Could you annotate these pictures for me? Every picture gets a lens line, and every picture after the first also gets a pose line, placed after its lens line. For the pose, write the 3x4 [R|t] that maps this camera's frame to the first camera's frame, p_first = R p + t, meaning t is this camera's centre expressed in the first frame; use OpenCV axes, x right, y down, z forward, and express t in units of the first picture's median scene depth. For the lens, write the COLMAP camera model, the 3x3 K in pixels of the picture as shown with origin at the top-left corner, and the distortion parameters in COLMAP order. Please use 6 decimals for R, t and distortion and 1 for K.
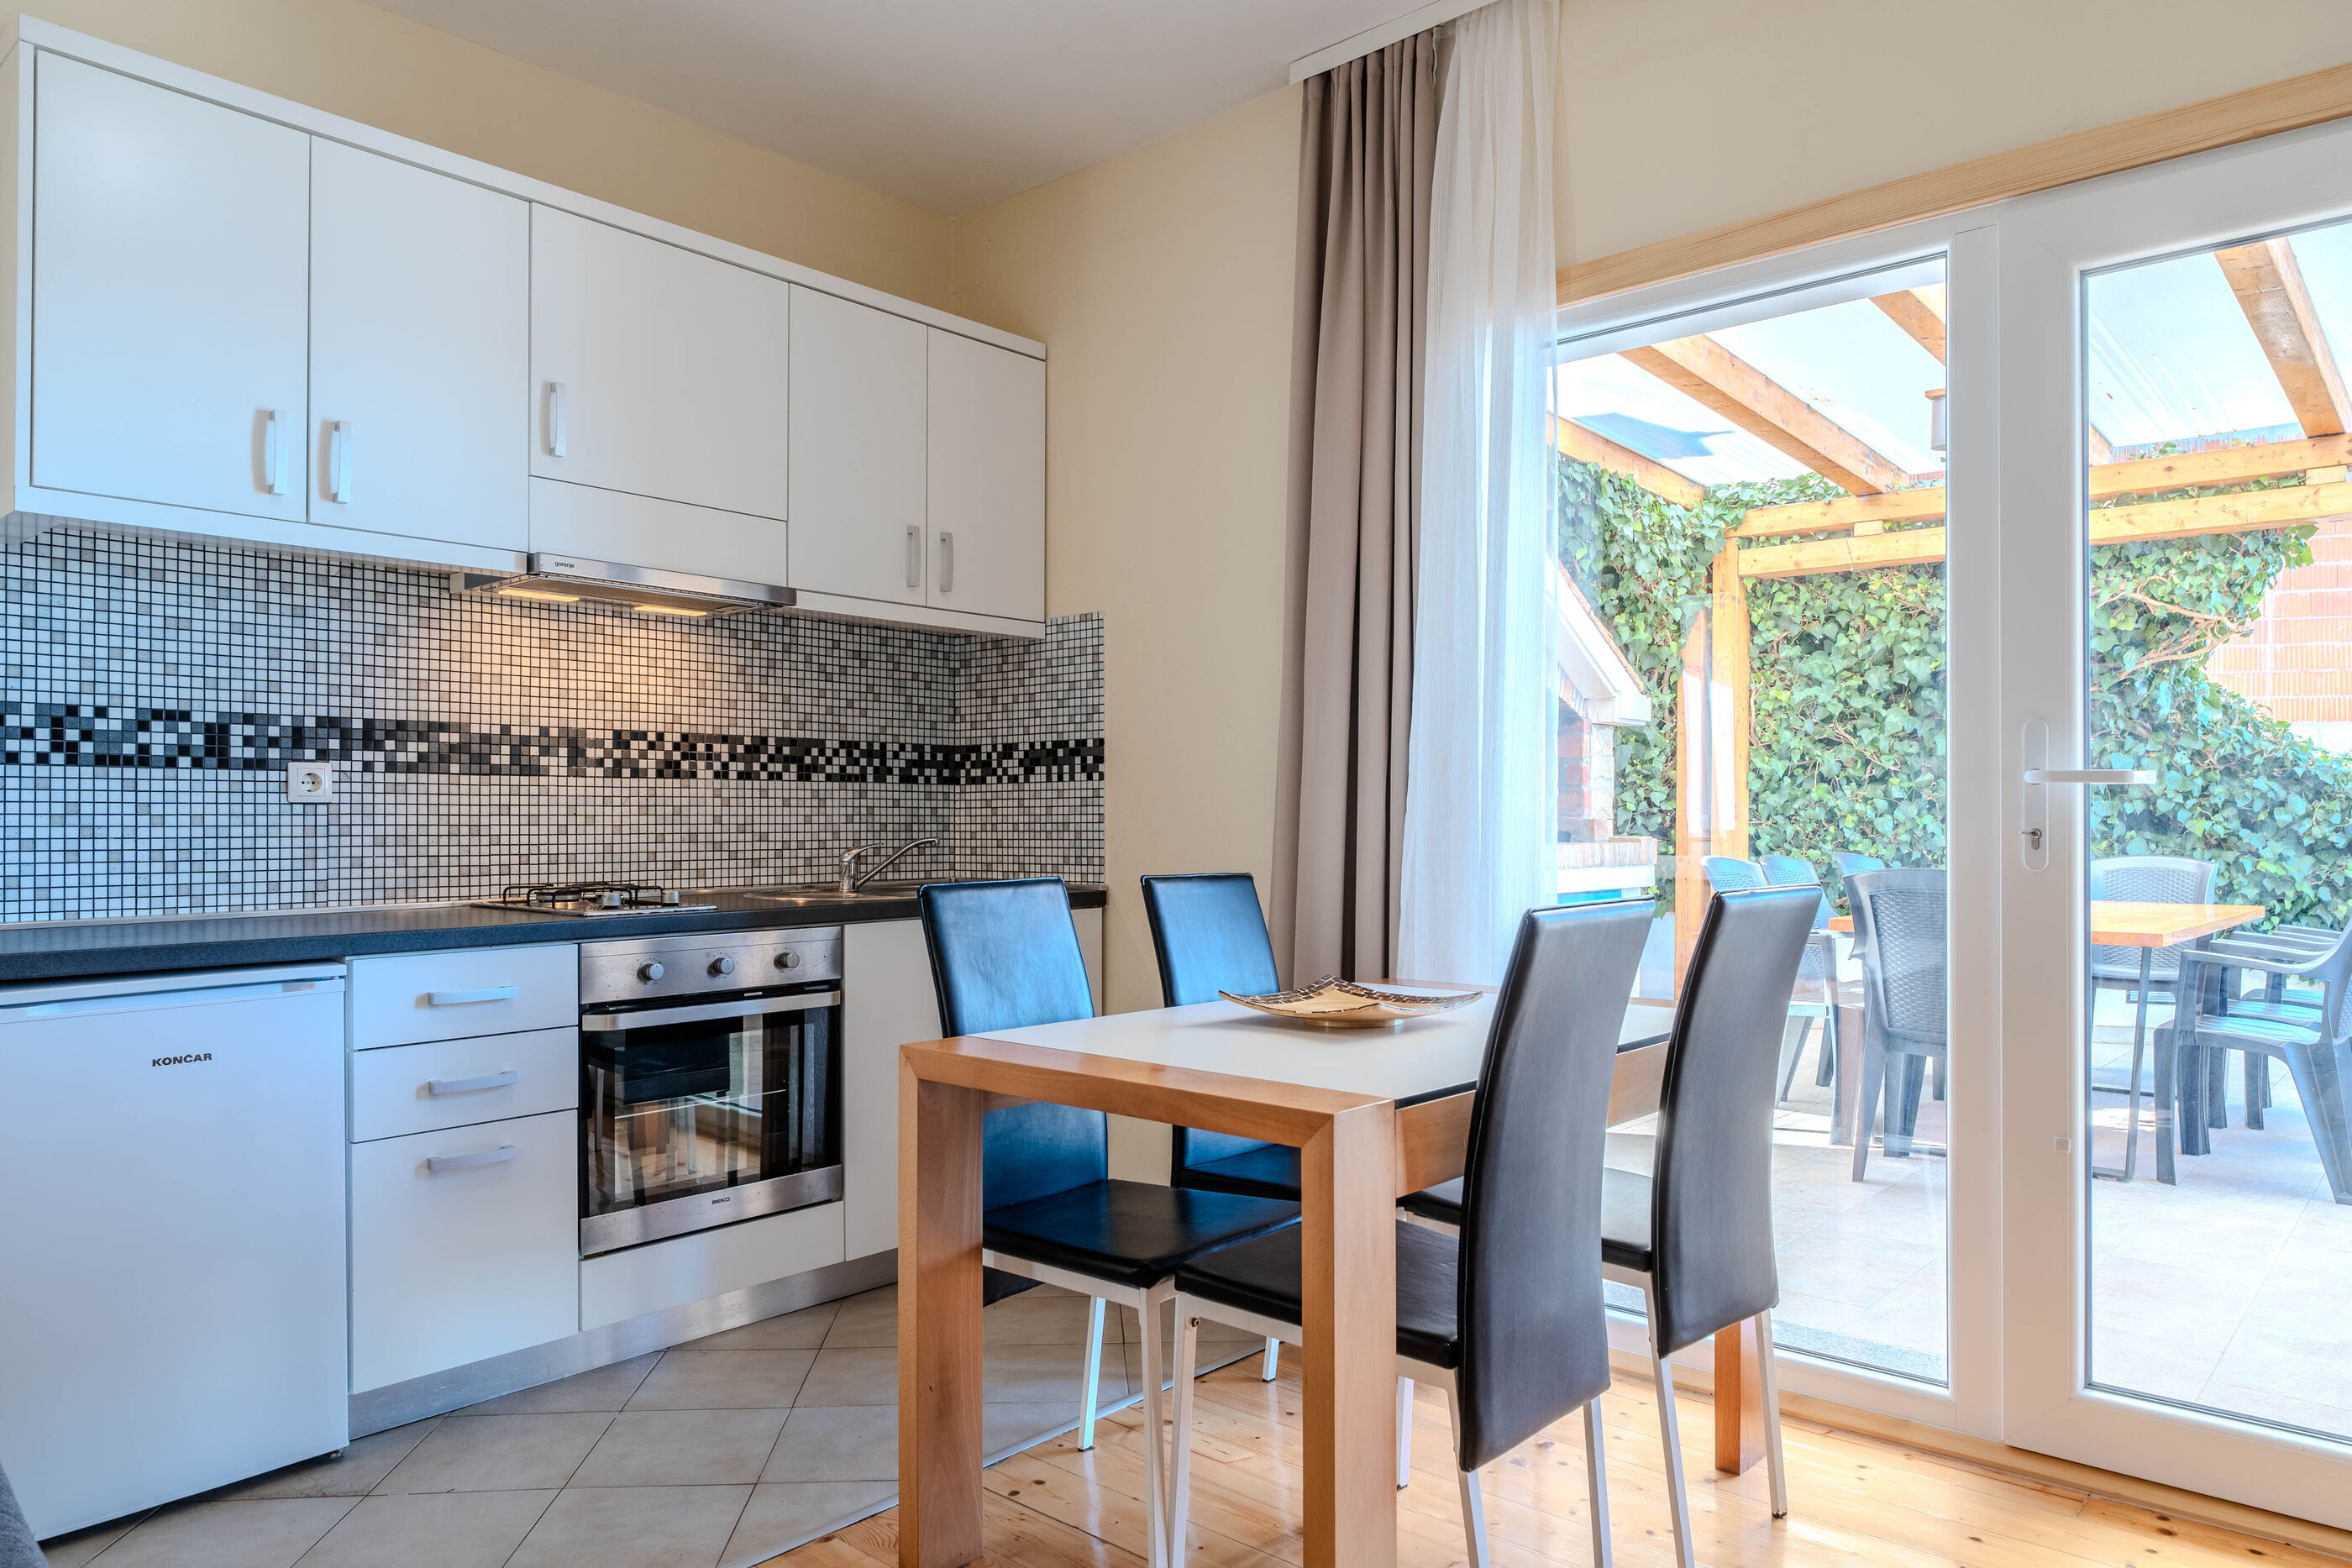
lens RADIAL K [[1527.3, 0, 1177.9], [0, 1527.3, 798.3], [0, 0, 1]] dist [-0.001469, -0.000281]
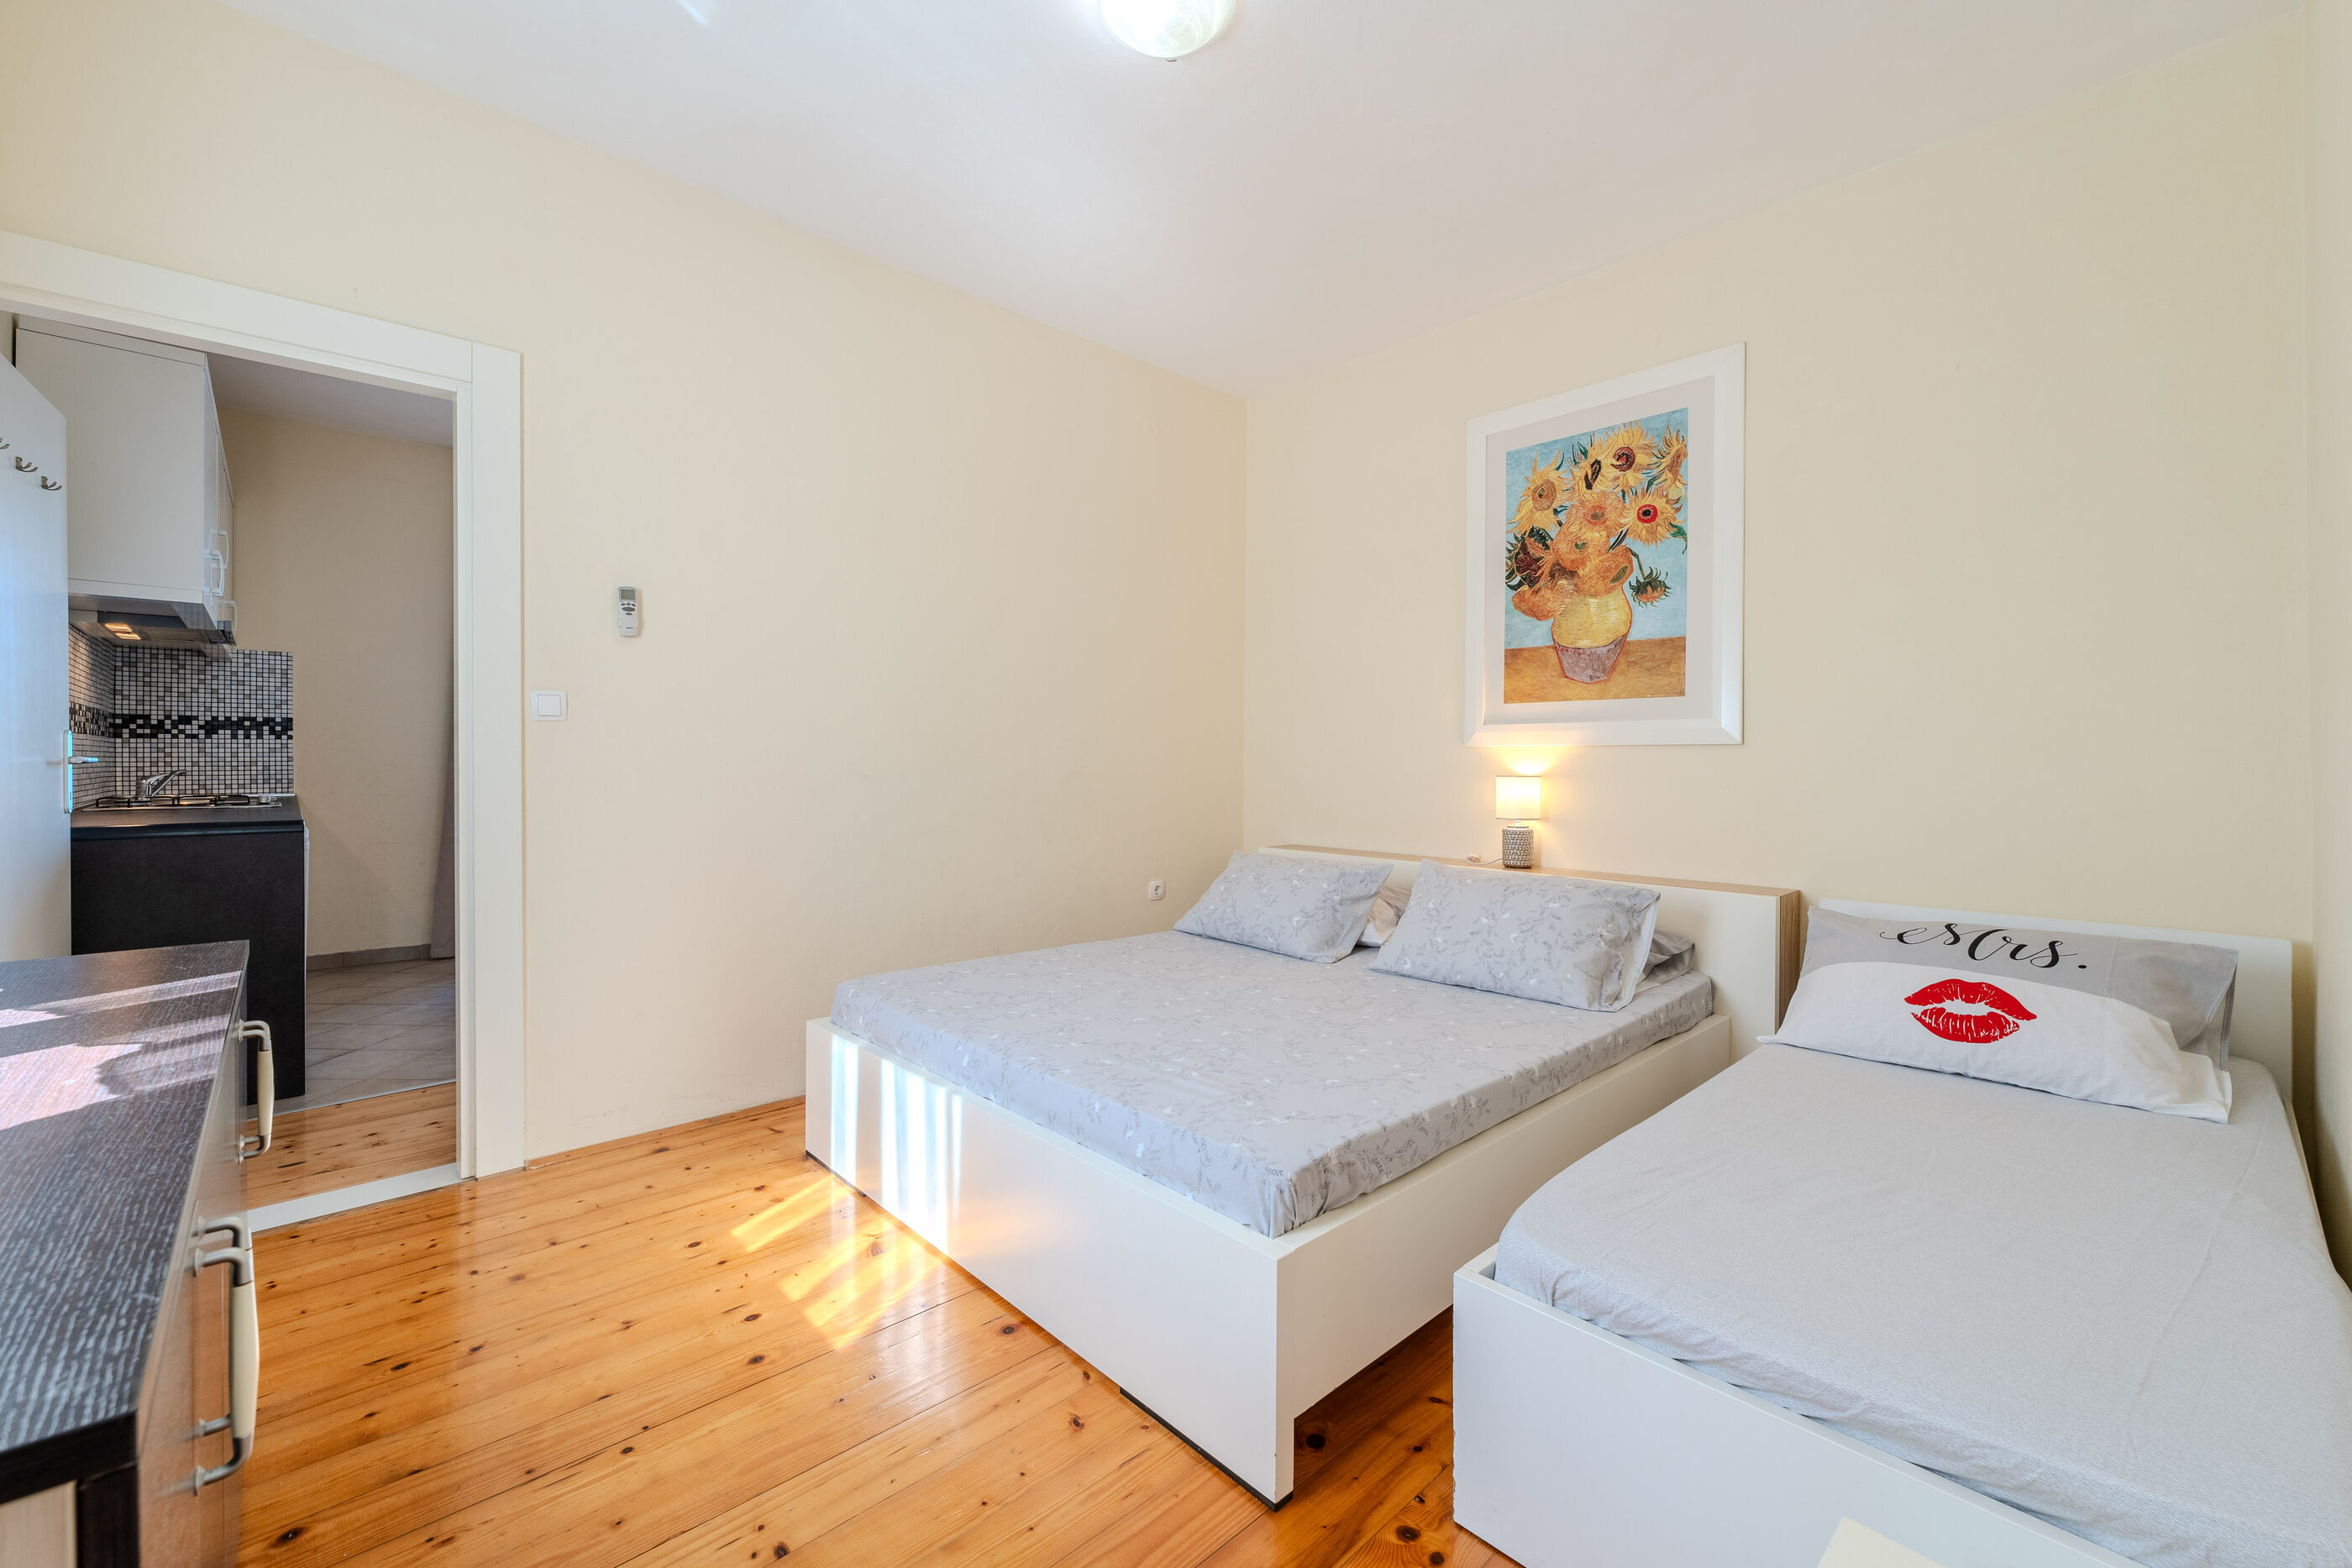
lens RADIAL K [[946.7, 0, 1177.6], [0, 946.7, 771.4], [0, 0, 1]] dist [-0.000615, 0.000008]
pose [[0.092430, -0.009550, 0.995673, -1.096430], [-0.014916, 0.999829, 0.010974, -0.001233], [-0.995607, -0.015866, 0.092272, -0.220870]]
